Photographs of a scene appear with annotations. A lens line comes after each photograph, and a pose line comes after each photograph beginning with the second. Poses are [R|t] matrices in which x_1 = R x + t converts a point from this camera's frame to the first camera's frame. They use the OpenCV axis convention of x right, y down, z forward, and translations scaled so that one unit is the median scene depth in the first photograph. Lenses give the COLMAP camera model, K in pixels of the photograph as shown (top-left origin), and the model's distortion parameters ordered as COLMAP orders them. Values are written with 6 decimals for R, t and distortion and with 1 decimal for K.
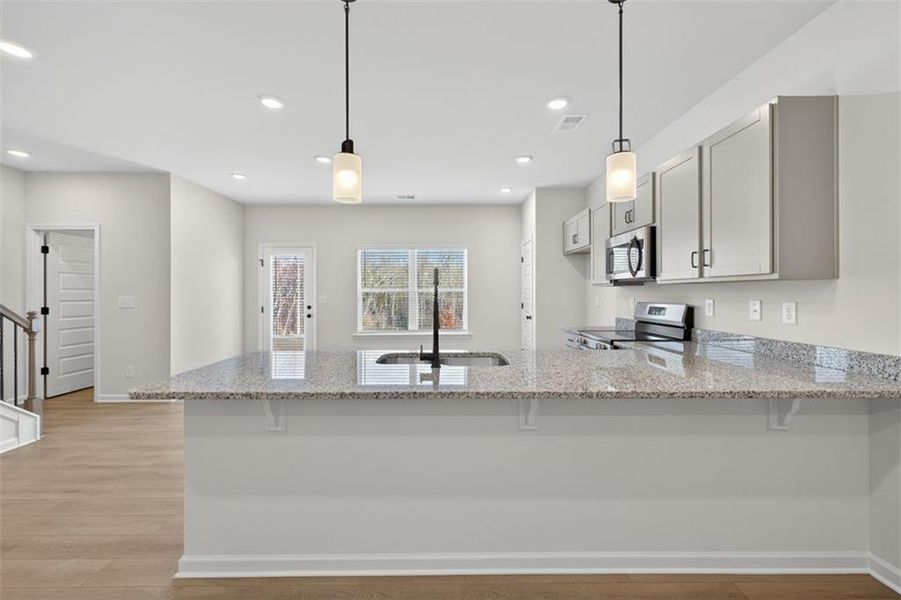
lens RADIAL K [[376.3, 0, 448.0], [0, 376.3, 289.2], [0, 0, 1]] dist [0.006003, -0.000267]
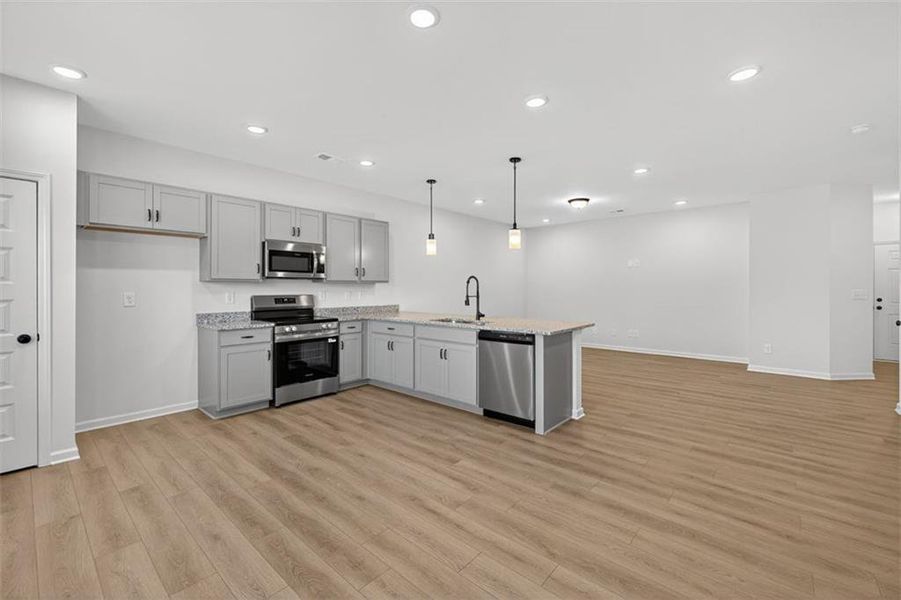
lens RADIAL K [[376.3, 0, 448.0], [0, 376.3, 289.2], [0, 0, 1]] dist [0.006003, -0.000267]
pose [[-0.748218, 0.000417, 0.663453, -1.079685], [-0.003559, 0.999983, -0.004643, 0.023956], [-0.663443, -0.005835, -0.748204, 2.149090]]
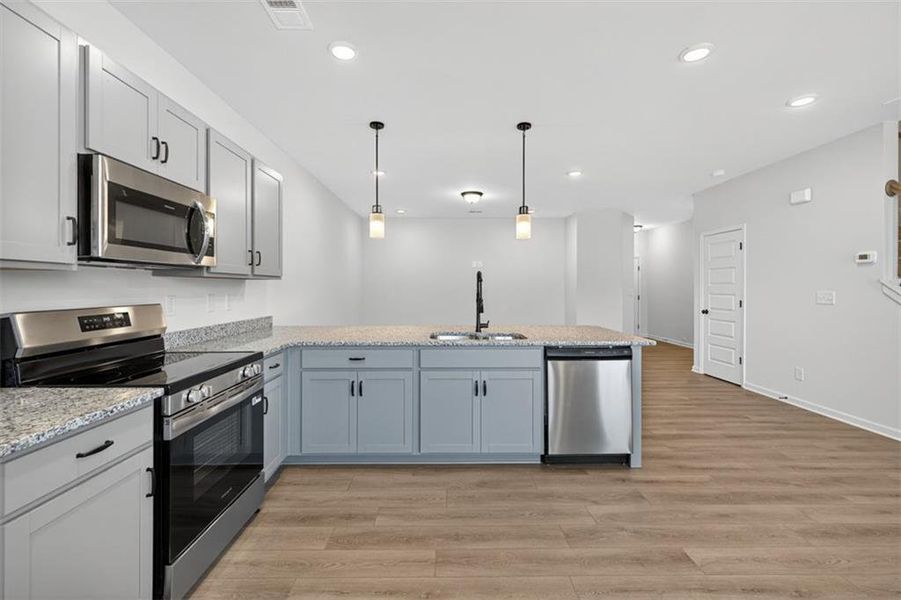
lens RADIAL K [[376.3, 0, 448.0], [0, 376.3, 289.2], [0, 0, 1]] dist [0.006003, -0.000267]
pose [[-0.999972, 0.003203, -0.006811, 0.079026], [0.003221, 0.999992, -0.002574, 0.016685], [0.006803, -0.002596, -0.999973, 2.021498]]
